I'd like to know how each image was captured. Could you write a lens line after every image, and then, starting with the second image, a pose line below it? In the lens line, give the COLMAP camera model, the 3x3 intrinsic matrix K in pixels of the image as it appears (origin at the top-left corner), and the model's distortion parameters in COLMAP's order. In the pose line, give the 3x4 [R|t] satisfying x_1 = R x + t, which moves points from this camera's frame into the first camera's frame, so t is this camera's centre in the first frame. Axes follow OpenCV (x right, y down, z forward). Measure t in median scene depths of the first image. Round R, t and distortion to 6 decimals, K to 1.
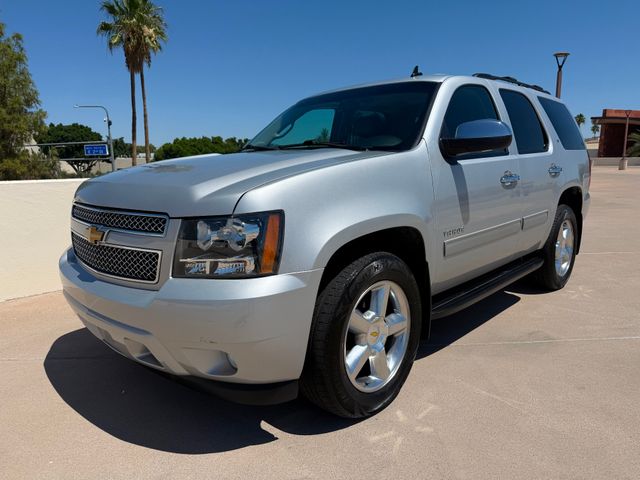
lens RADIAL K [[455.5, 0, 320.5], [0, 455.5, 238.1], [0, 0, 1]] dist [-0.000097, -0.003441]
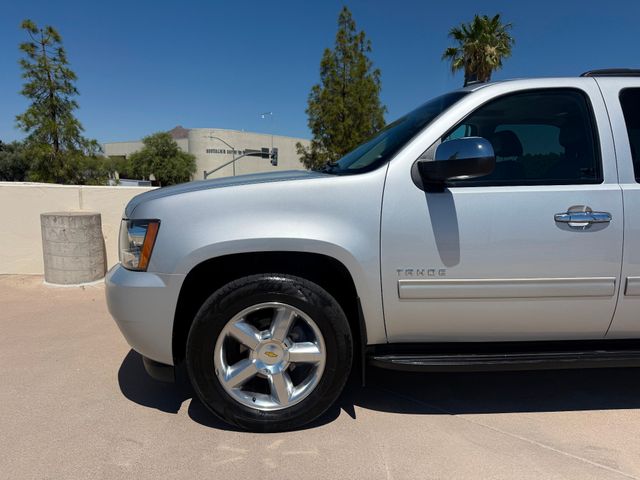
lens RADIAL K [[457.0, 0, 323.2], [0, 457.0, 242.2], [0, 0, 1]] dist [0.003318, -0.005397]
pose [[0.741500, 0.120827, -0.659984, 0.531835], [-0.138183, 0.990065, 0.026008, -0.048907], [0.656569, 0.071914, 0.750830, 0.188912]]
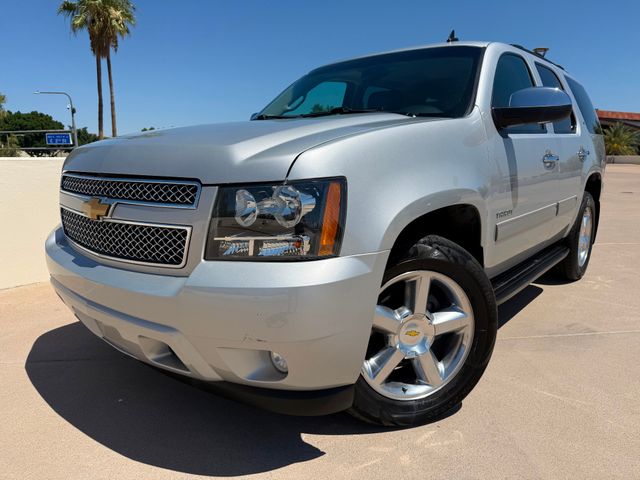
lens RADIAL K [[451.8, 0, 319.2], [0, 451.8, 245.5], [0, 0, 1]] dist [0.002732, 0.003091]
pose [[0.997831, 0.003411, 0.065735, -0.099581], [-0.005213, 0.999615, 0.027257, 0.021412], [-0.065617, -0.027540, 0.997465, 0.111763]]
